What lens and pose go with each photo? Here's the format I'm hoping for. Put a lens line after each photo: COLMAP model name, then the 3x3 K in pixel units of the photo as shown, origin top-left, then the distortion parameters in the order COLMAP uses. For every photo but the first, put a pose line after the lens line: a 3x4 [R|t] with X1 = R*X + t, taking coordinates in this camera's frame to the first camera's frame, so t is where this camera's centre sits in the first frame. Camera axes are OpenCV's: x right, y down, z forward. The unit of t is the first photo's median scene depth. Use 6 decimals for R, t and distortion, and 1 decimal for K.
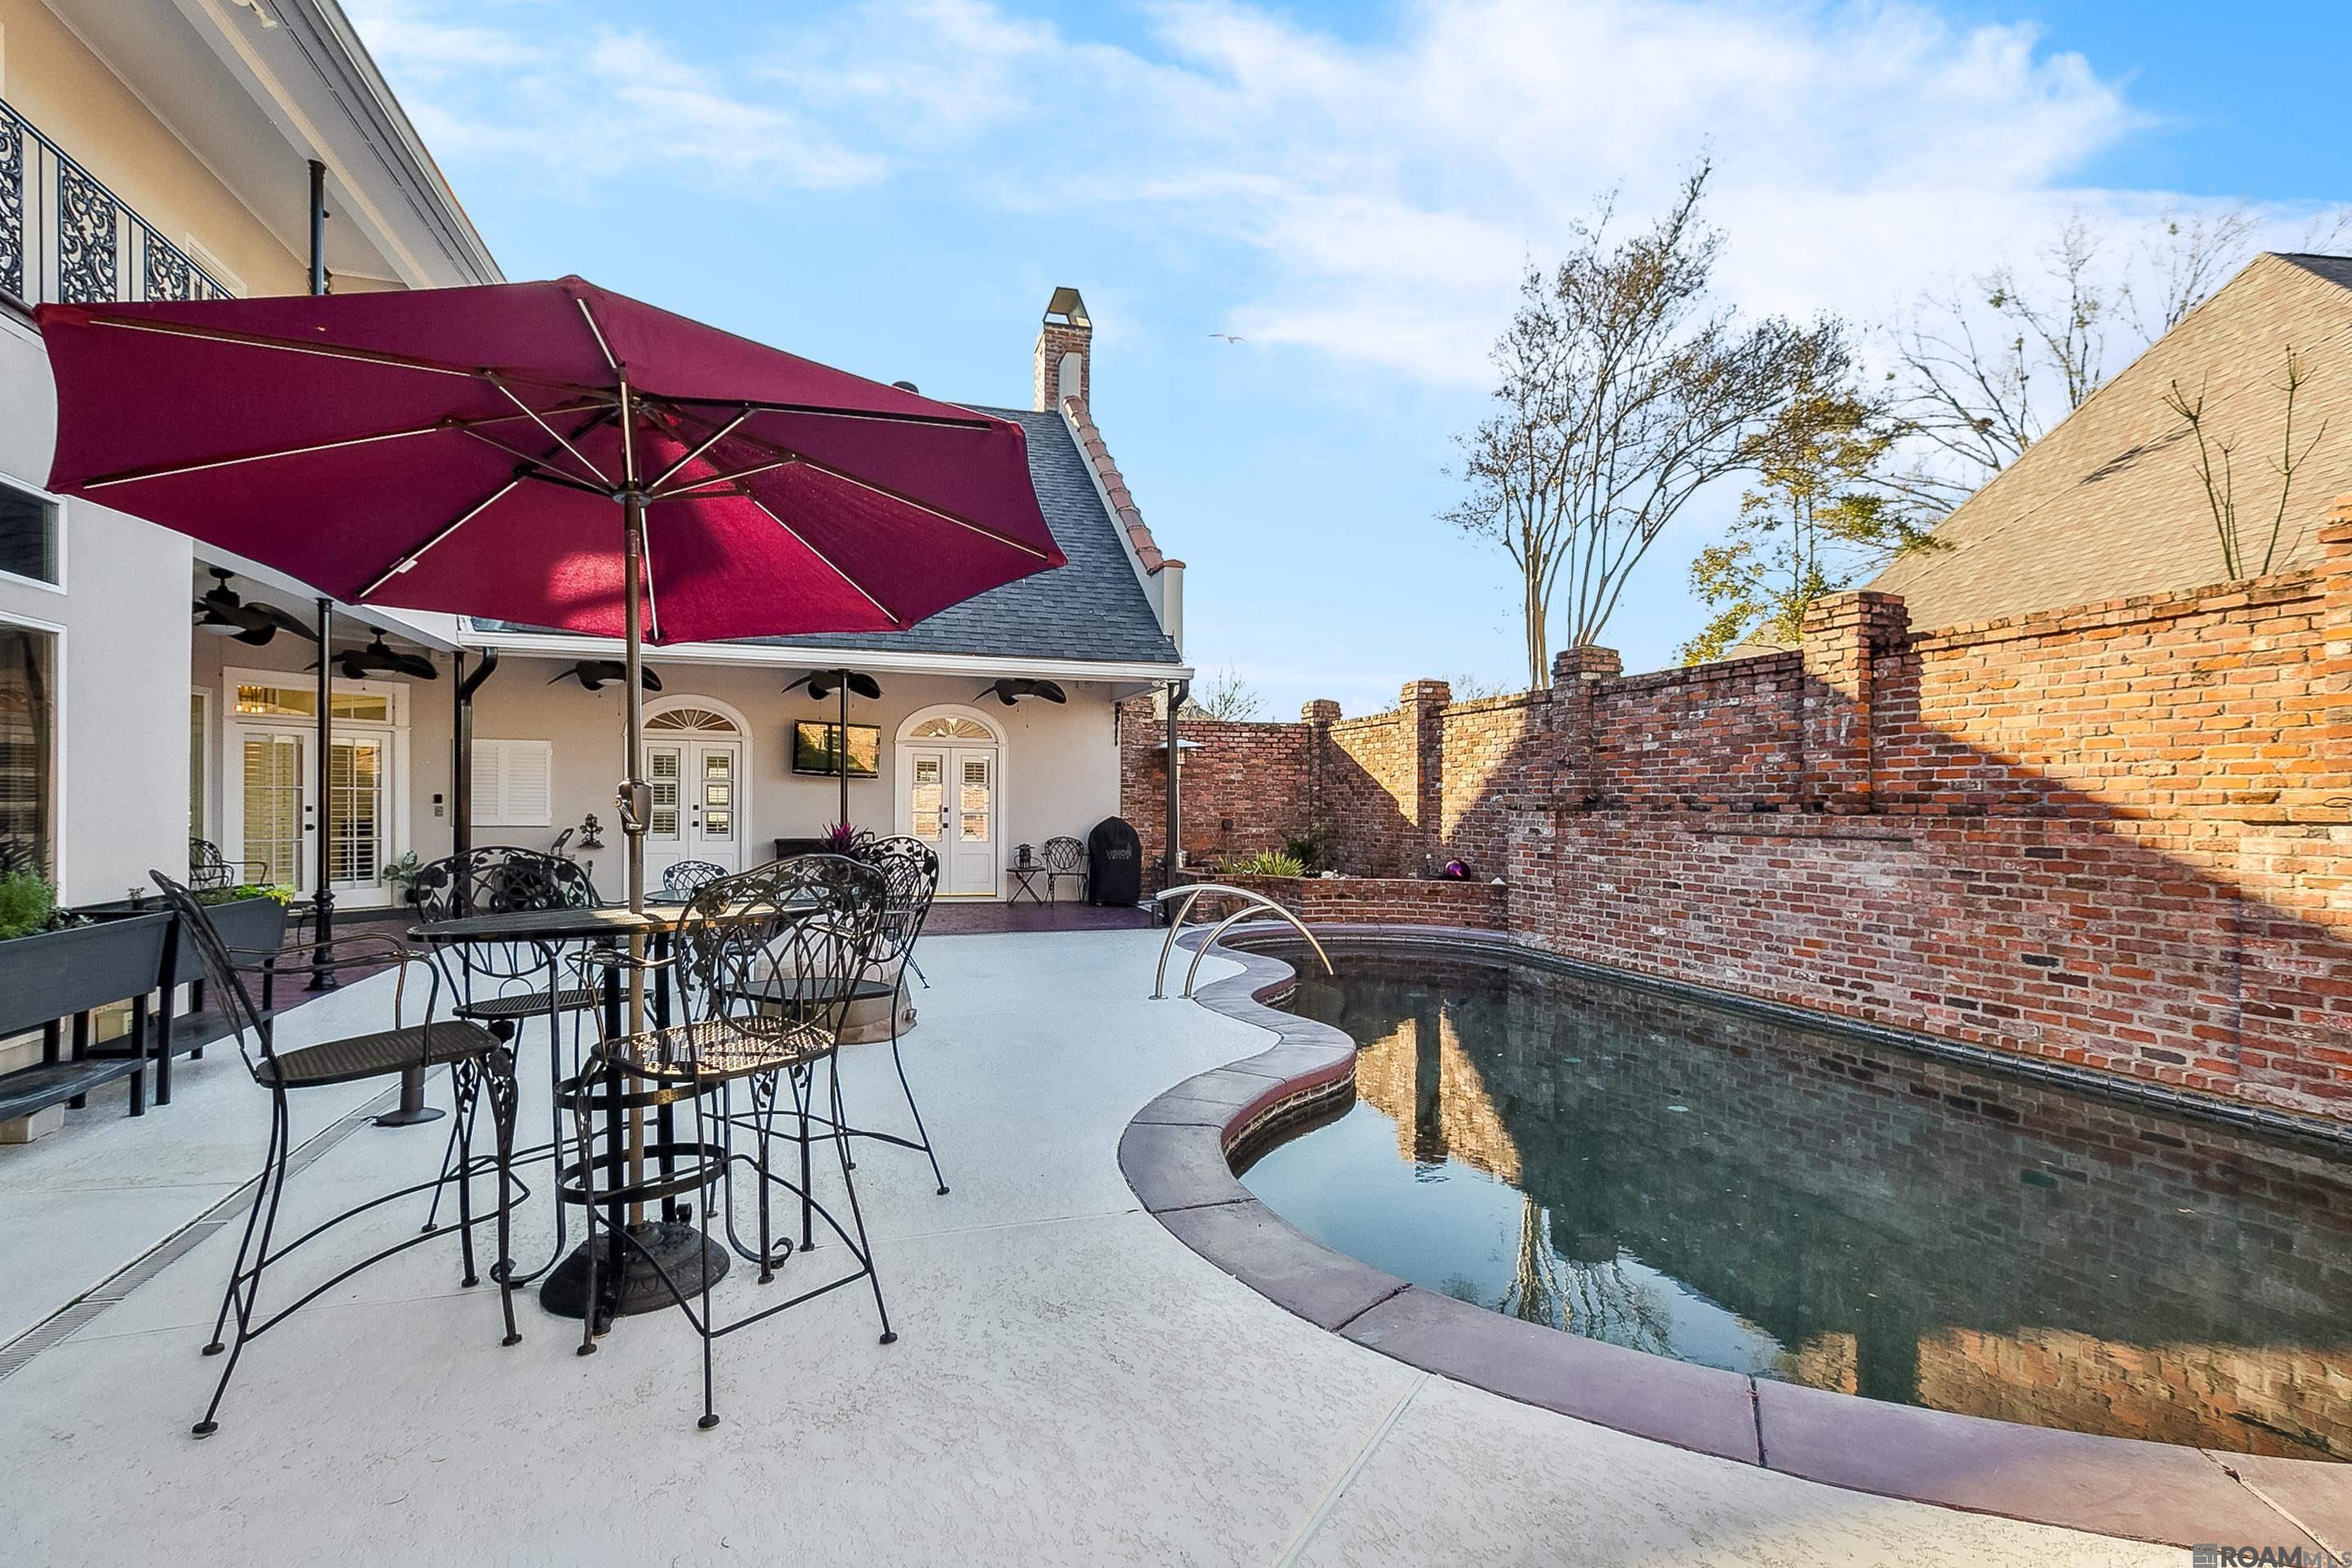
lens RADIAL K [[1080.8, 0, 1126.4], [0, 1080.8, 794.3], [0, 0, 1]] dist [0.001418, -0.000084]
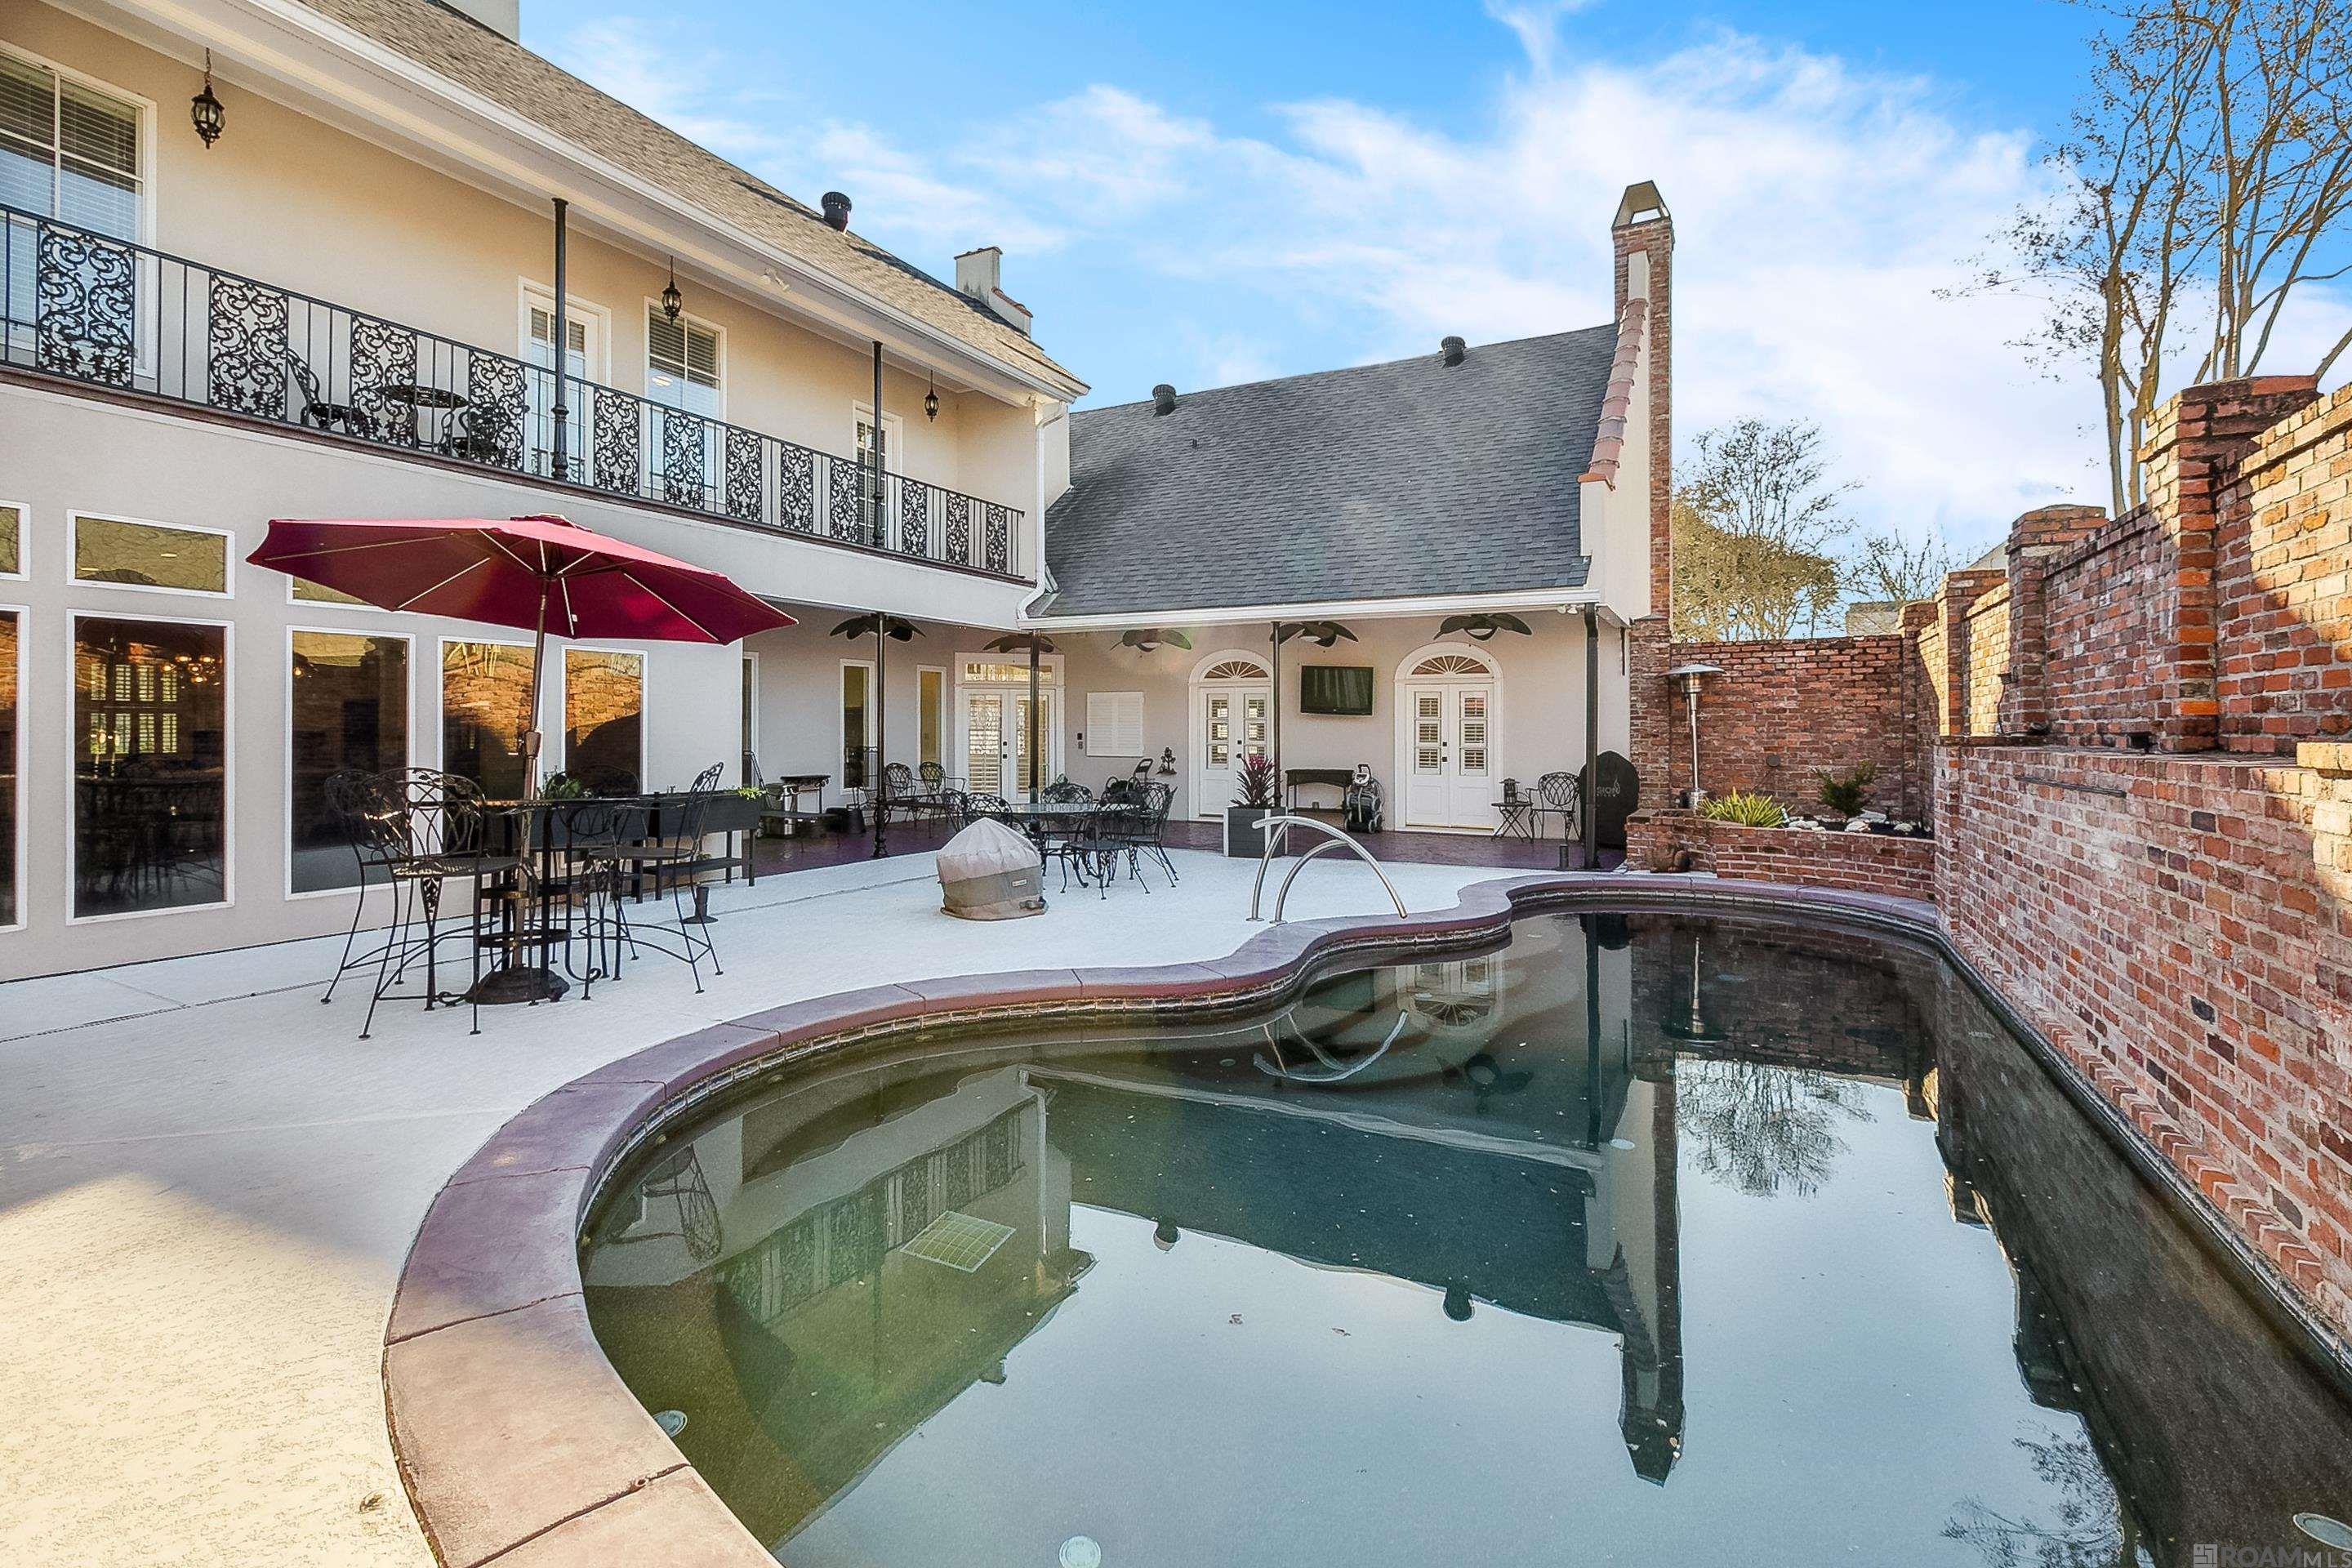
lens RADIAL K [[1042.2, 0, 1169.0], [0, 1042.2, 721.7], [0, 0, 1]] dist [0.000172, 0.000116]
pose [[0.730644, -0.015382, -0.682586, 0.618925], [0.010893, 0.999882, -0.010873, 0.001356], [0.682672, 0.000508, 0.730725, 0.167905]]
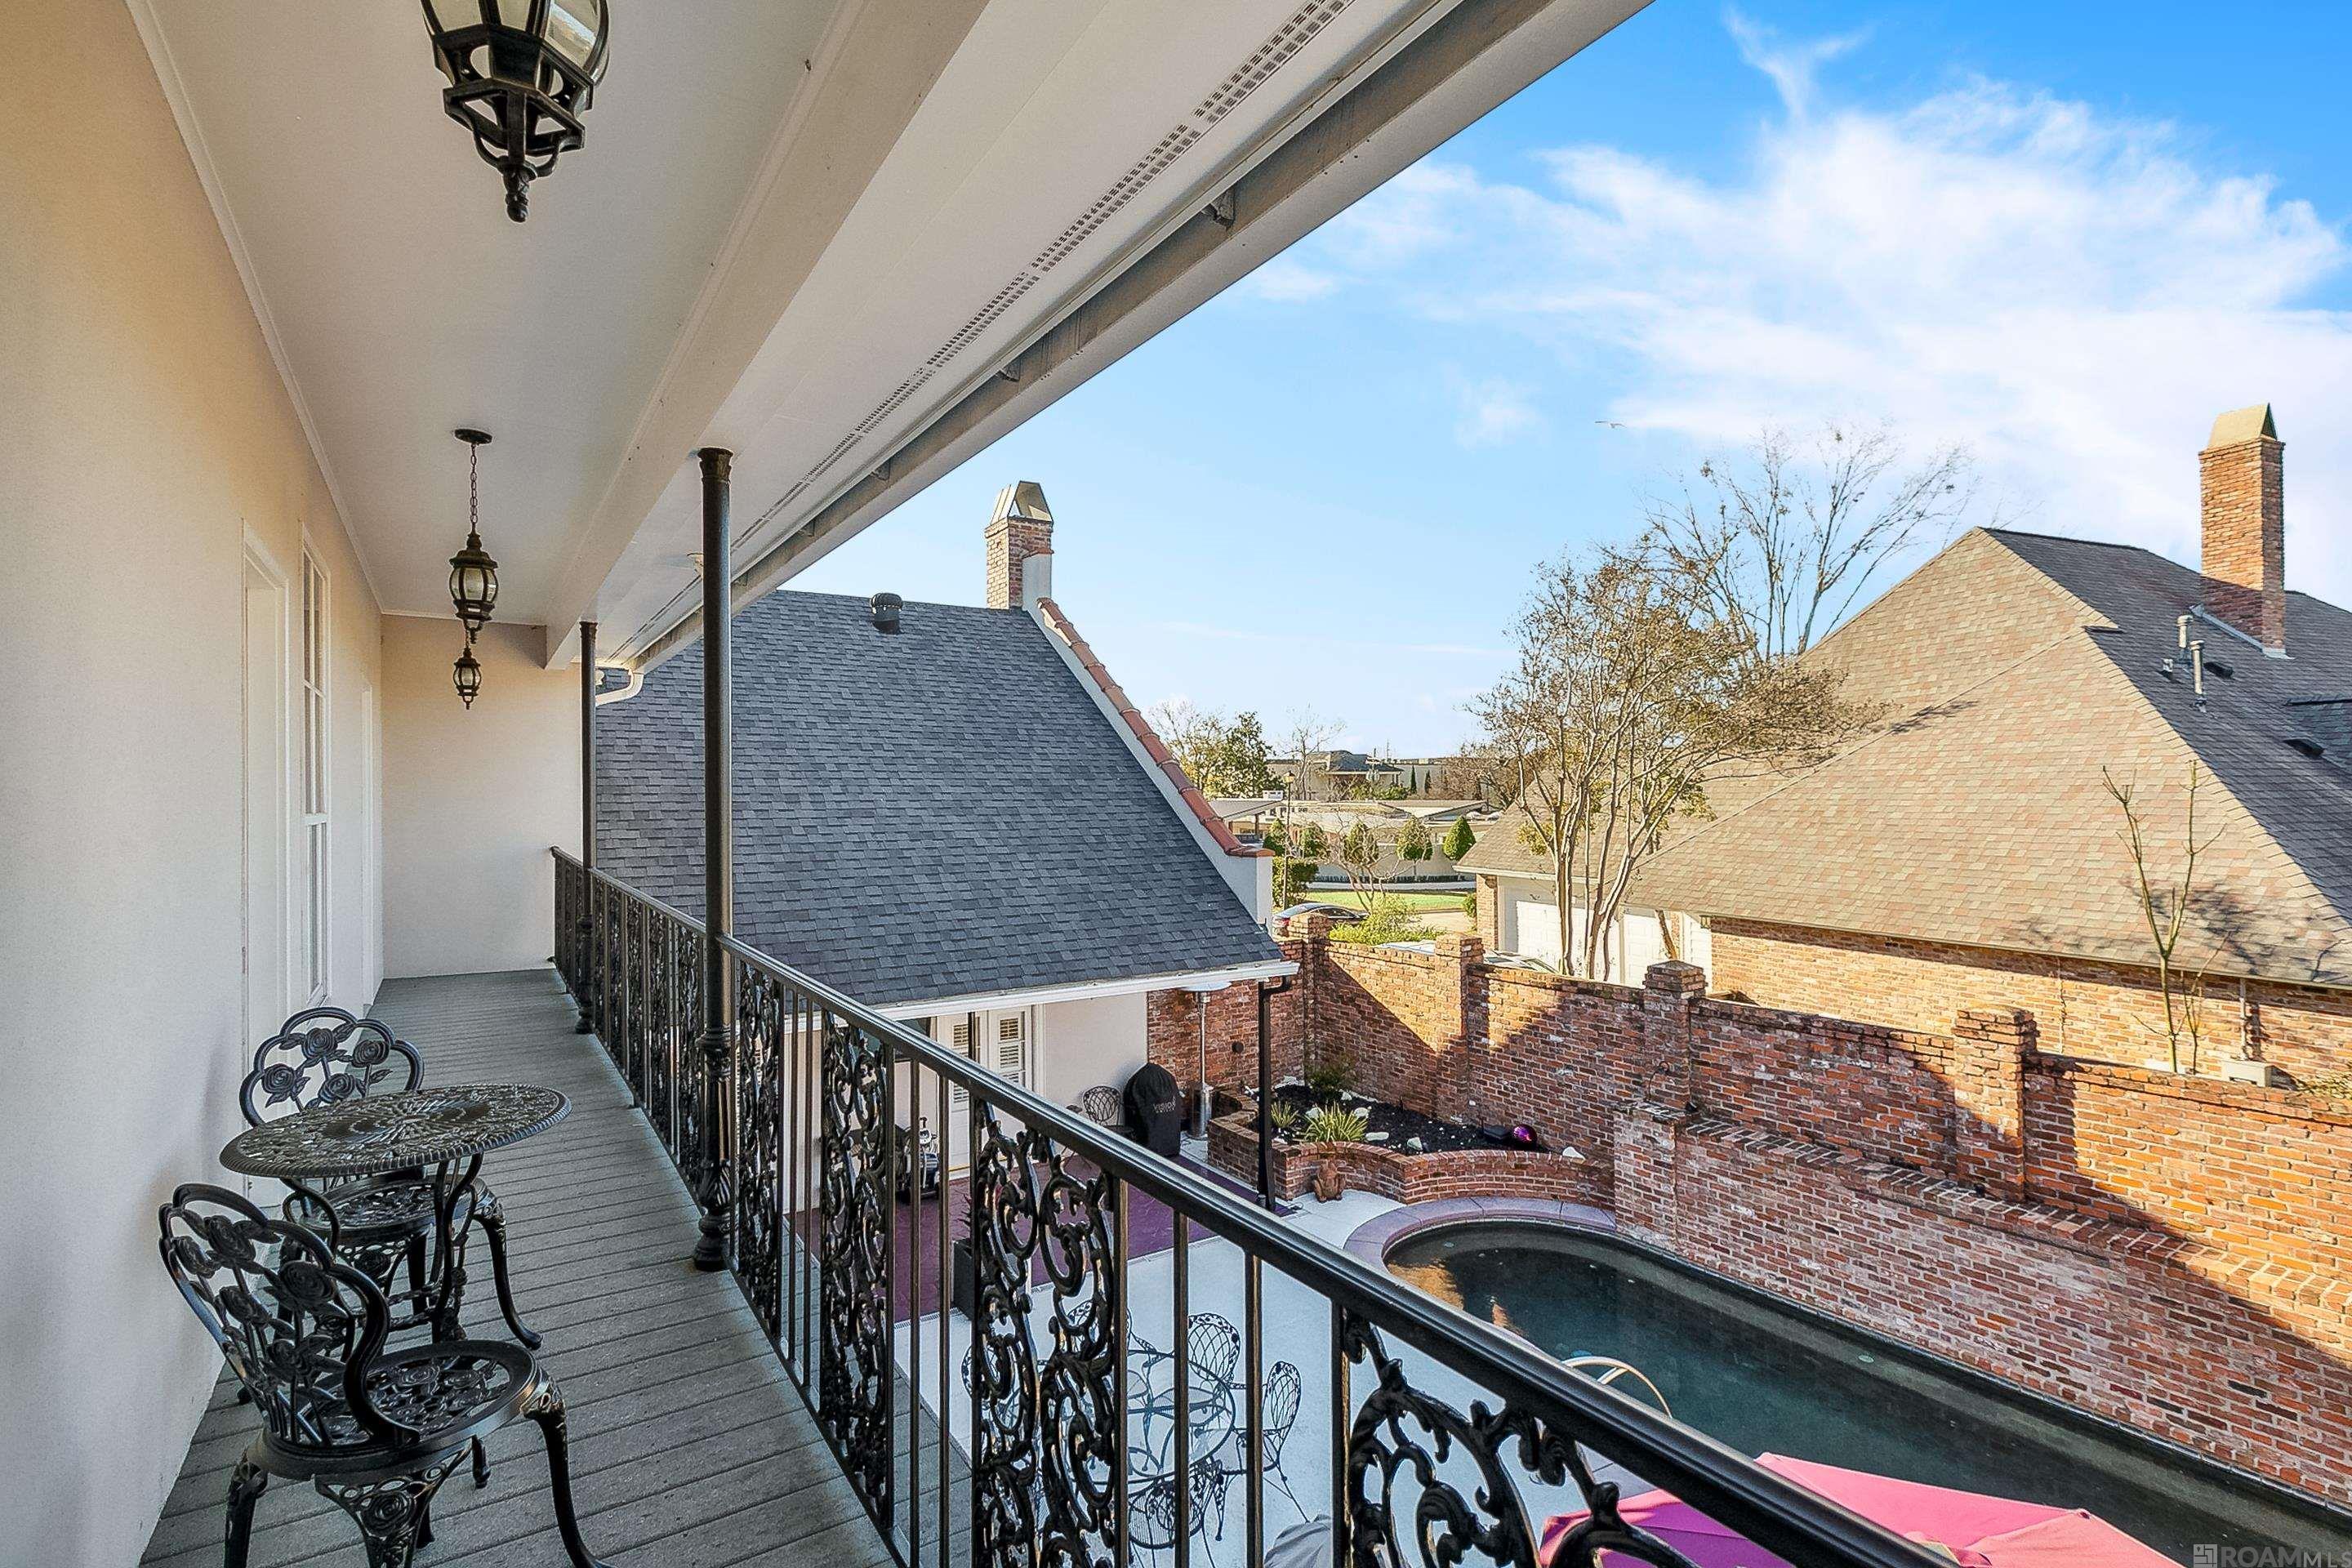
lens RADIAL K [[1080.8, 0, 1126.4], [0, 1080.8, 794.3], [0, 0, 1]] dist [0.001418, -0.000084]
pose [[0.964023, -0.018349, 0.265183, -0.555902], [0.020656, 0.999769, -0.005914, -0.420839], [-0.265014, 0.011179, 0.964180, 0.089679]]
